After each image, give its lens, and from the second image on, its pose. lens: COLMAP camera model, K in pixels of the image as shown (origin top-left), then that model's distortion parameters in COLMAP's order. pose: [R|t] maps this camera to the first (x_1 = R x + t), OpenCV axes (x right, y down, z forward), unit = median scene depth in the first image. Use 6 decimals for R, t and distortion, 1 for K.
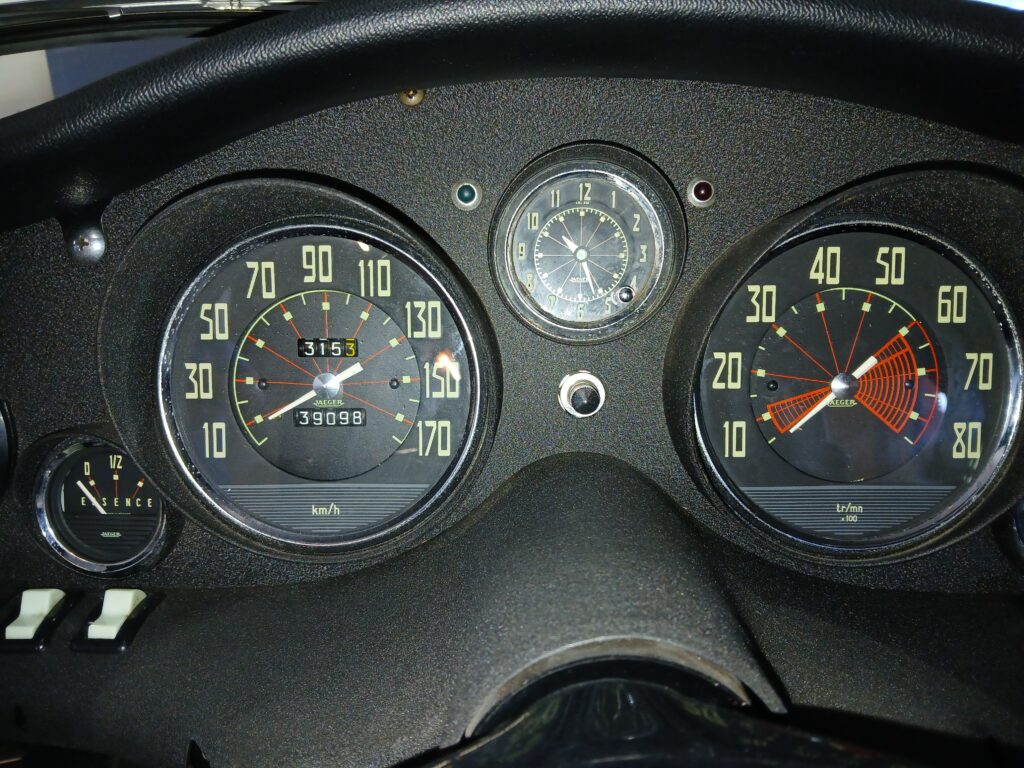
lens RADIAL K [[813.2, 0, 506.0], [0, 813.2, 381.9], [0, 0, 1]] dist [-0.012437, -0.004402]
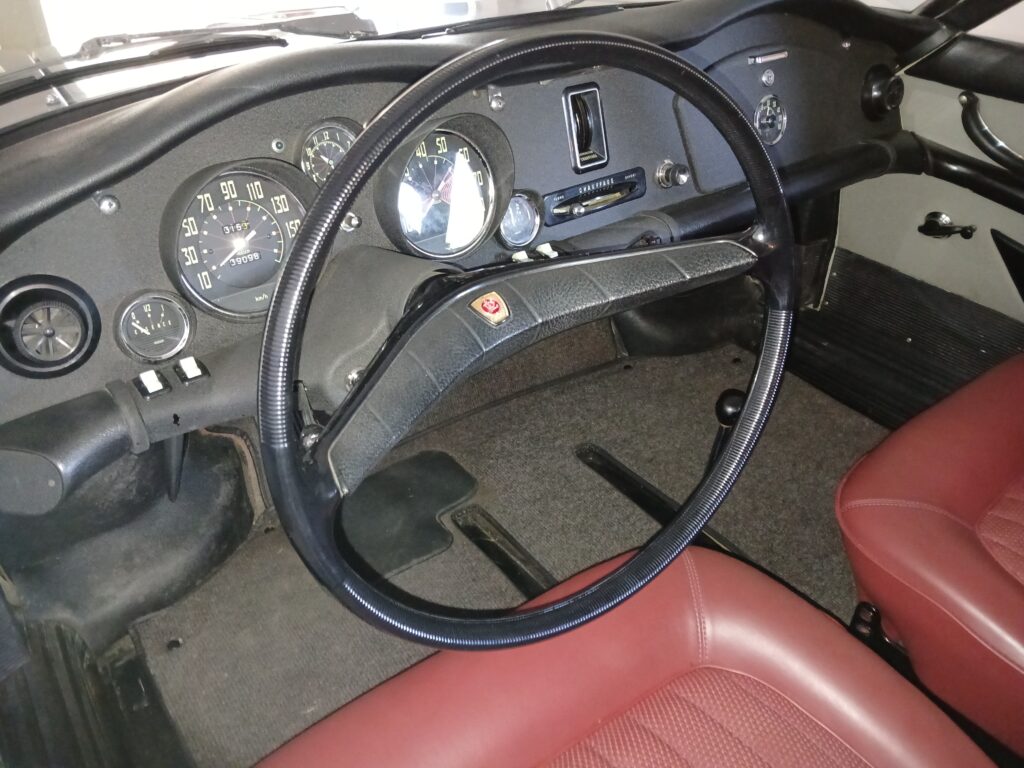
lens RADIAL K [[813.2, 0, 506.0], [0, 813.2, 381.9], [0, 0, 1]] dist [-0.012437, -0.004402]
pose [[0.769668, -0.335352, 0.543278, -1.013780], [0.211913, 0.936886, 0.278096, -0.108537], [-0.602249, -0.098914, 0.792156, -1.238223]]
